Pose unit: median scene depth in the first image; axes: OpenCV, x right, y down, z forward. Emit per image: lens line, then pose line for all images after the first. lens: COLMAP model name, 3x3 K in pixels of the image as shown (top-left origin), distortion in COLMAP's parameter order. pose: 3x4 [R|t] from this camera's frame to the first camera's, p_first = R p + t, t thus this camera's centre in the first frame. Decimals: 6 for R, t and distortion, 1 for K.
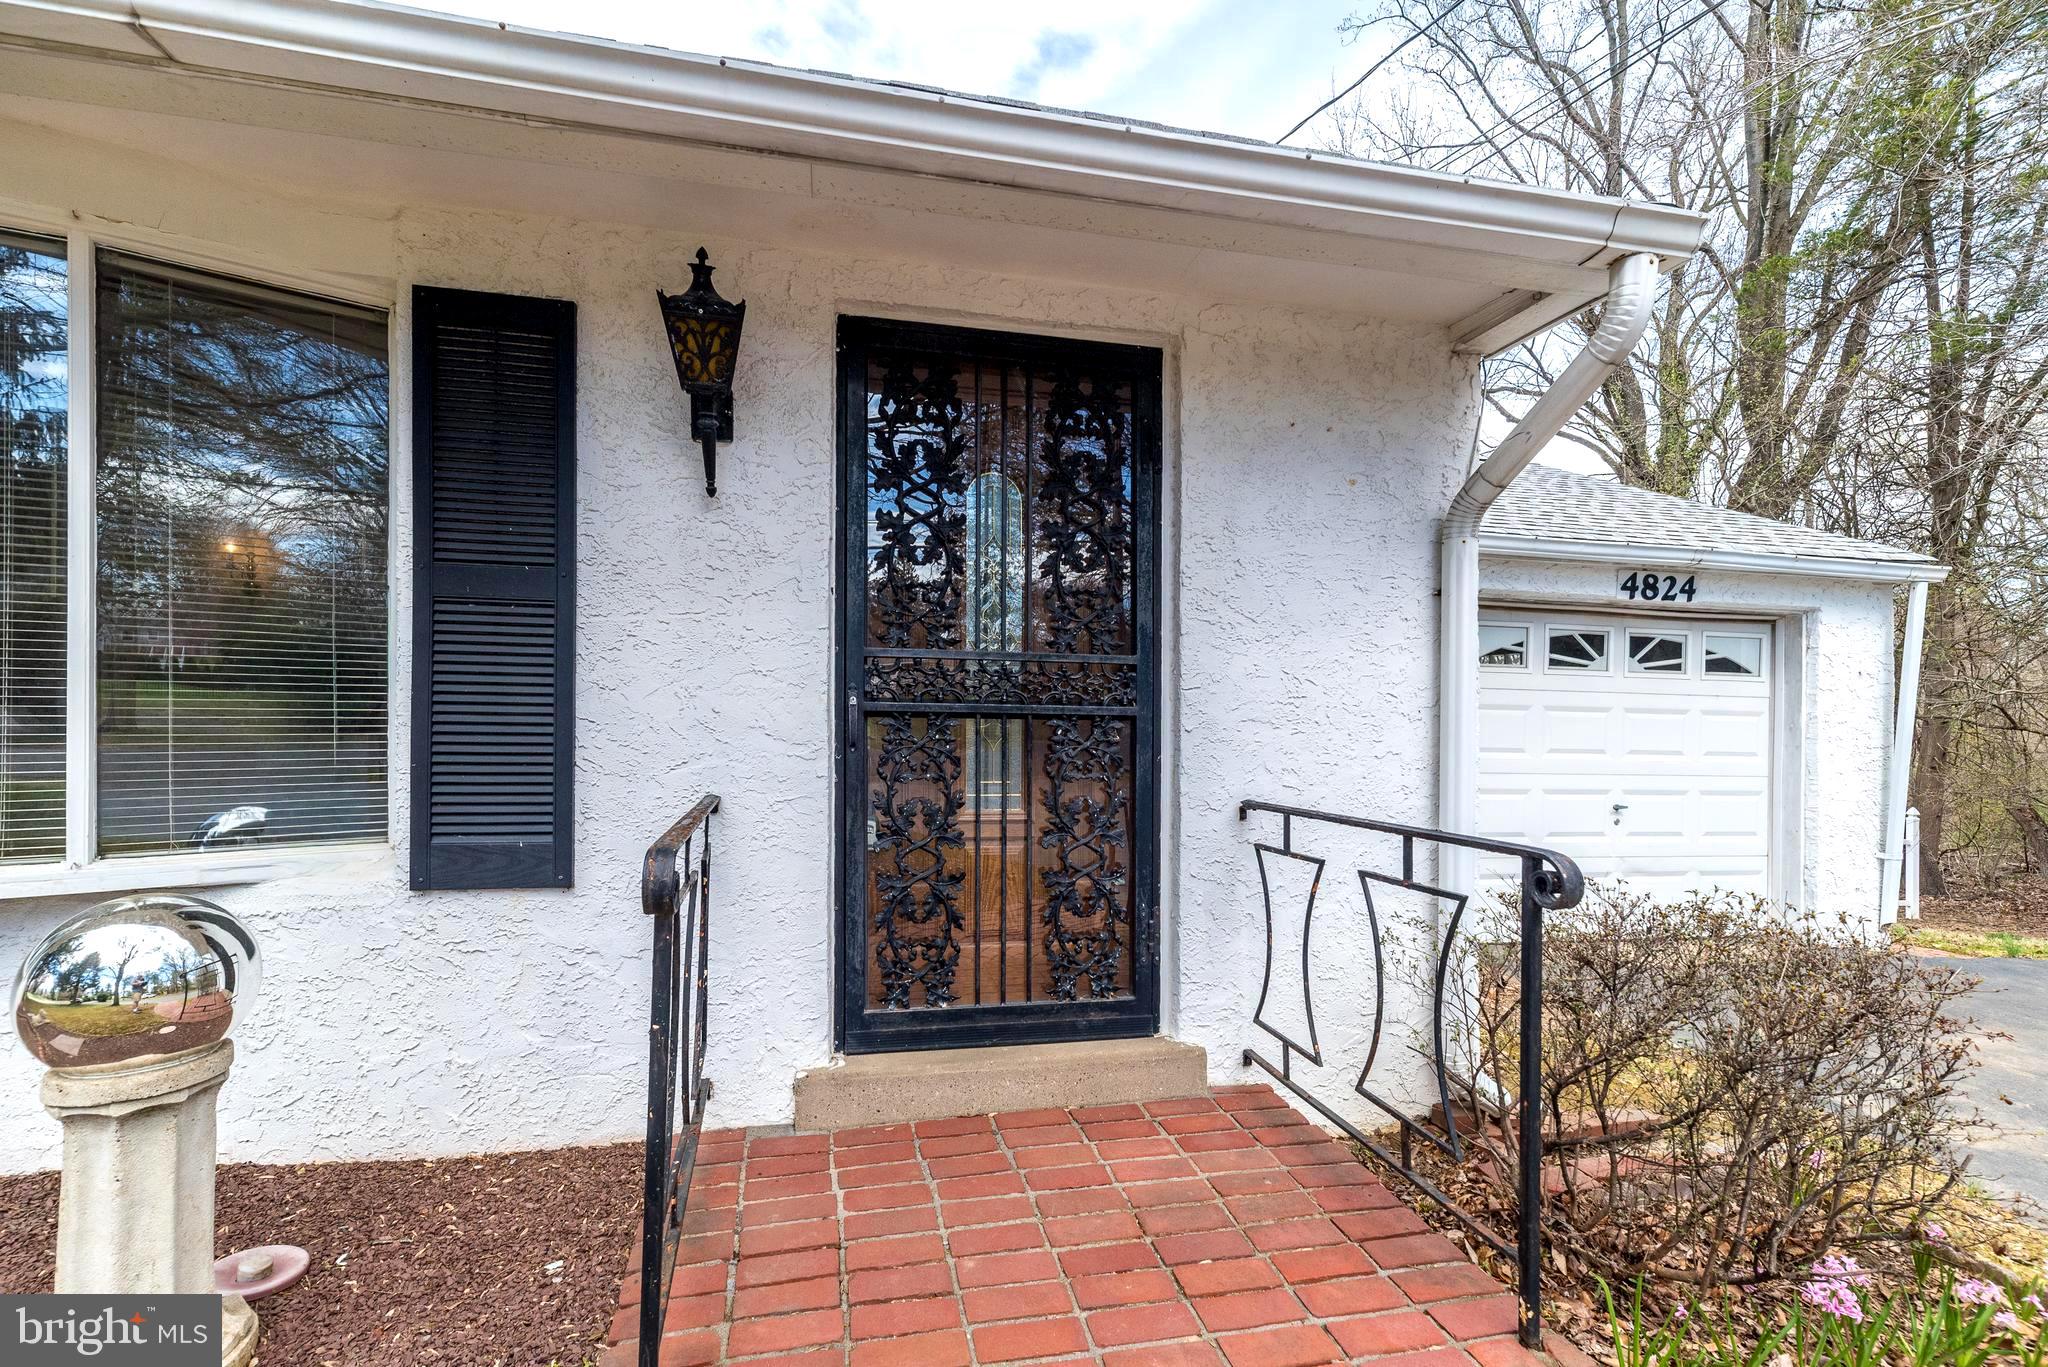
lens RADIAL K [[959.4, 0, 988.3], [0, 959.4, 712.3], [0, 0, 1]] dist [0.001434, 0.000202]
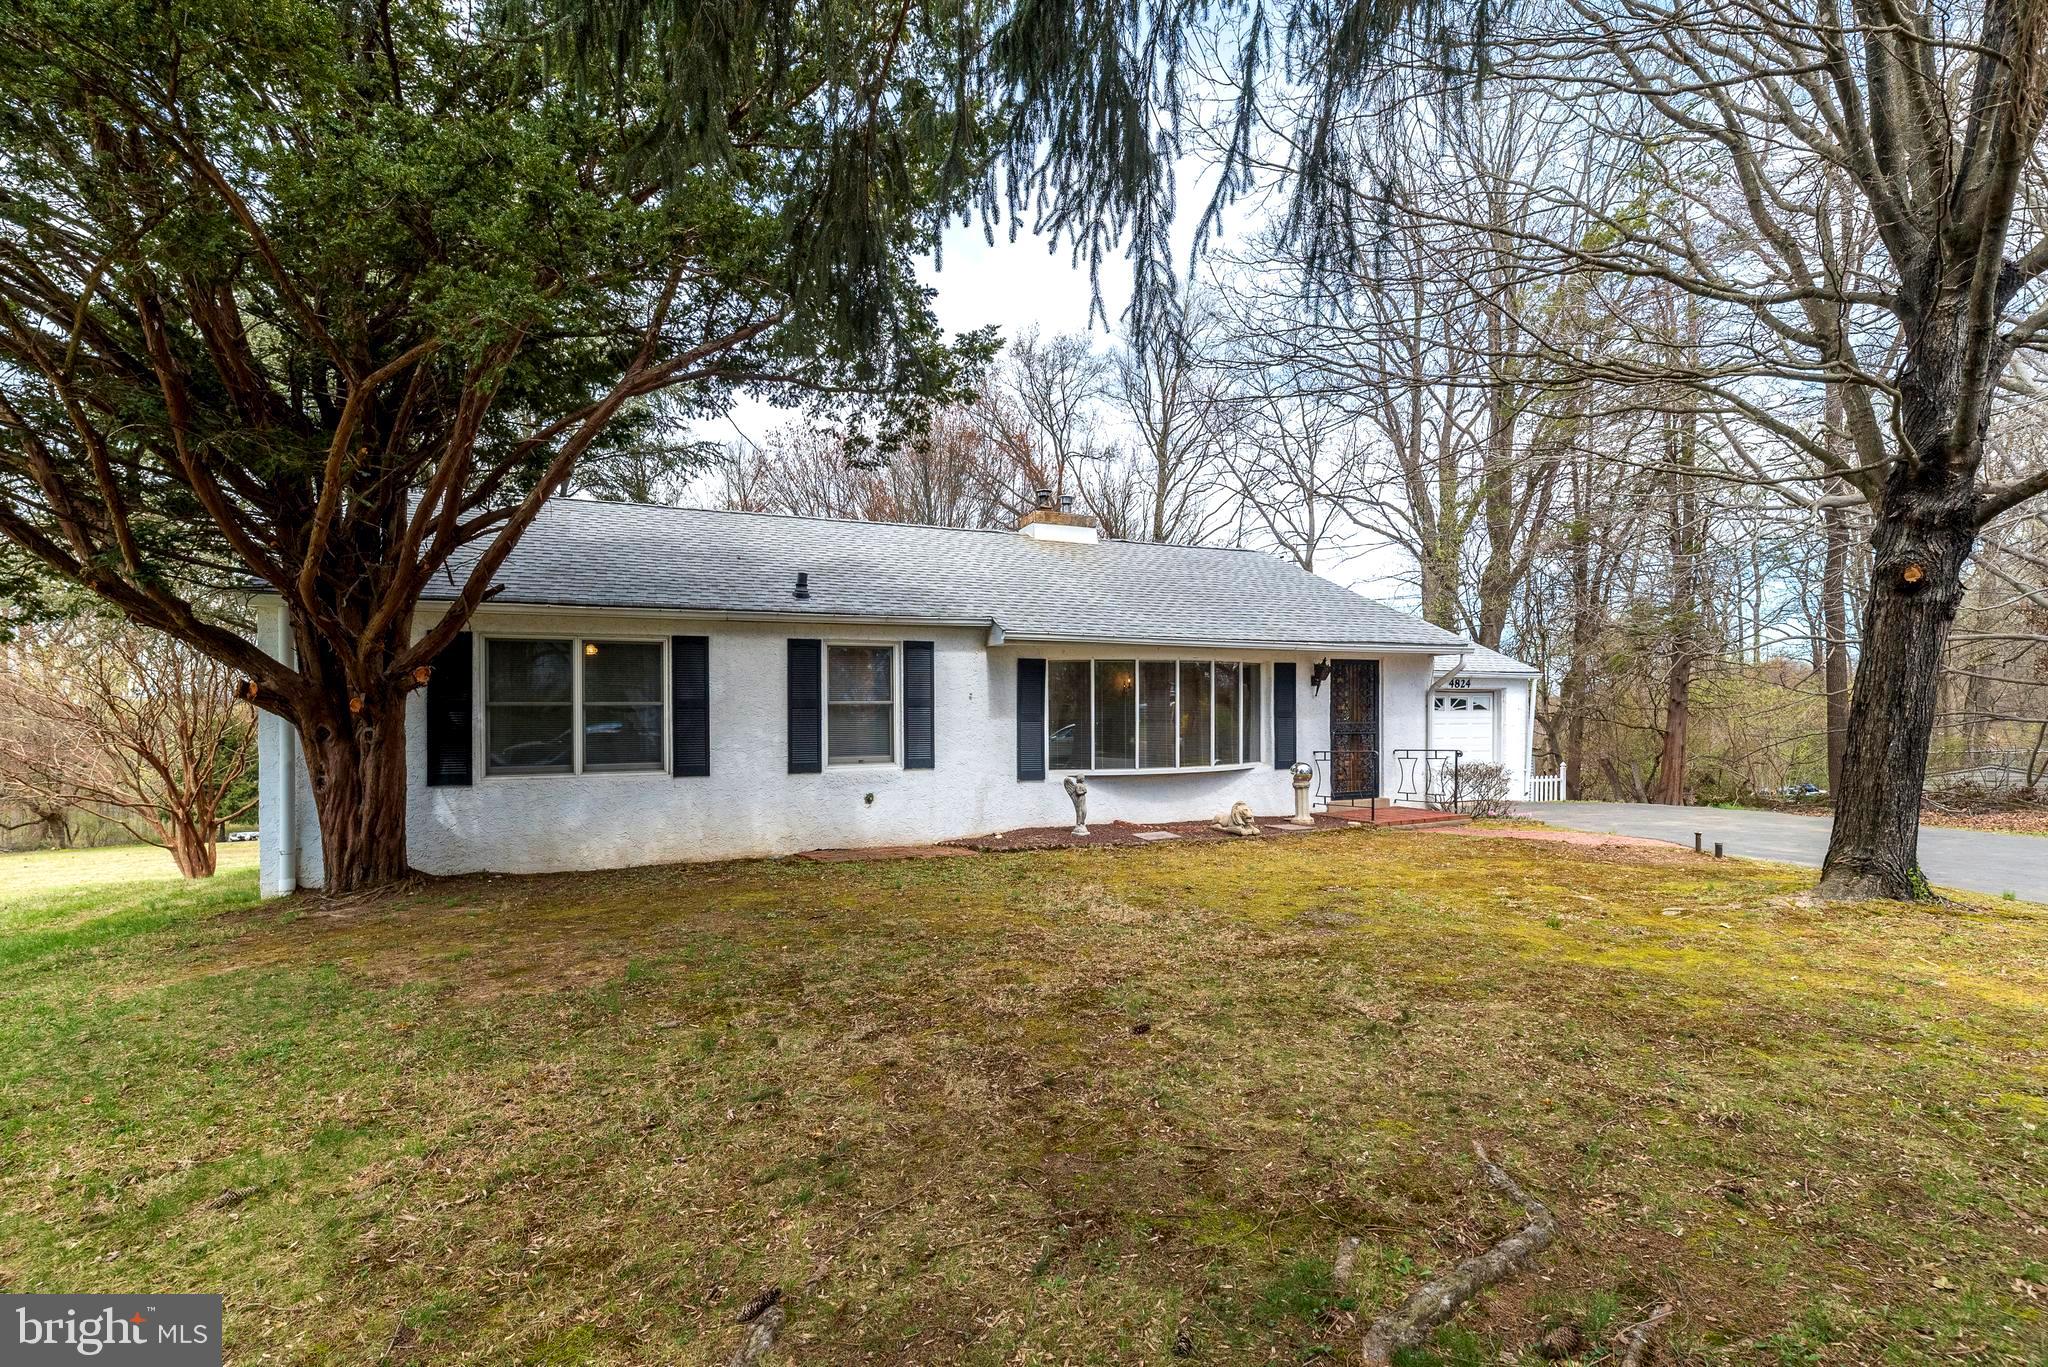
lens RADIAL K [[902.1, 0, 1016.6], [0, 902.1, 694.4], [0, 0, 1]] dist [0.000667, -0.000276]
pose [[0.984236, -0.008072, 0.176674, -1.217620], [0.008678, 0.999959, -0.002658, -0.099937], [-0.176645, 0.004149, 0.984266, -1.605767]]
